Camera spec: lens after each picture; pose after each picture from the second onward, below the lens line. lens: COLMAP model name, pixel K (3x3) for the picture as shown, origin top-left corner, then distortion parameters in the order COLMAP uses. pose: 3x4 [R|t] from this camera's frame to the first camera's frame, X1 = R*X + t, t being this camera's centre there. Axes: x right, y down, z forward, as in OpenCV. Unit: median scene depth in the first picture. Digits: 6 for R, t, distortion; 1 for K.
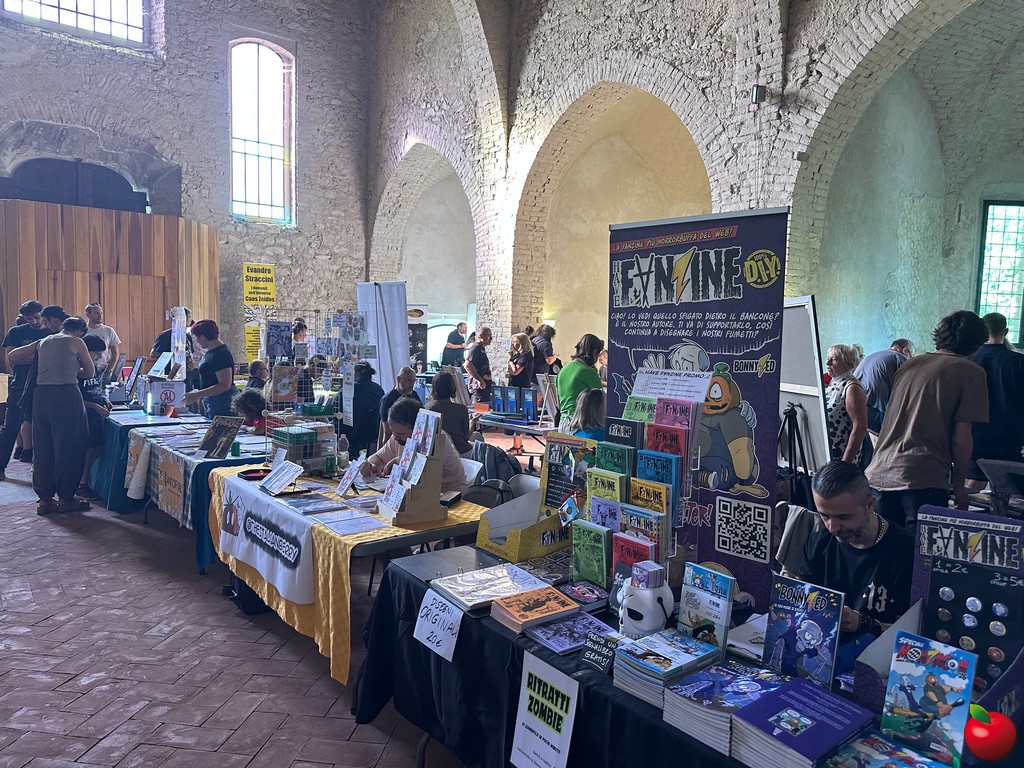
lens RADIAL K [[728.6, 0, 509.9], [0, 728.6, 392.5], [0, 0, 1]] dist [0.037432, -0.054514]
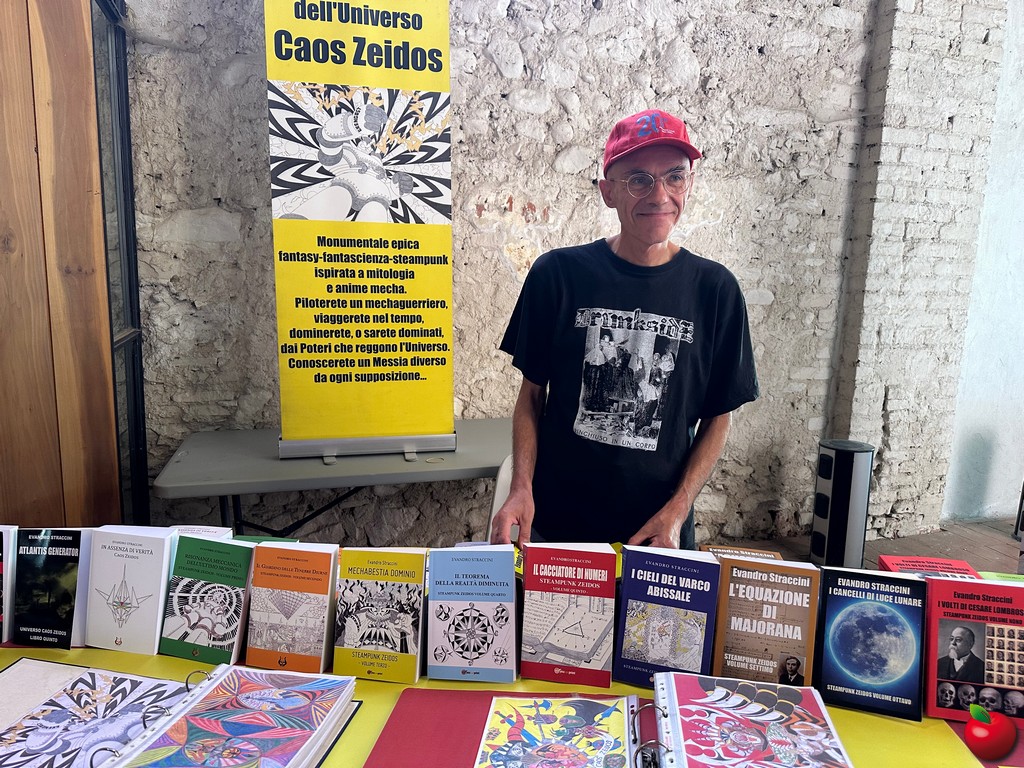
lens RADIAL K [[728.6, 0, 509.9], [0, 728.6, 392.5], [0, 0, 1]] dist [0.037432, -0.054514]
pose [[0.937019, 0.065227, -0.343134, -0.243570], [-0.035175, 0.995036, 0.093092, -0.065676], [0.347503, -0.075159, 0.934662, 0.841877]]
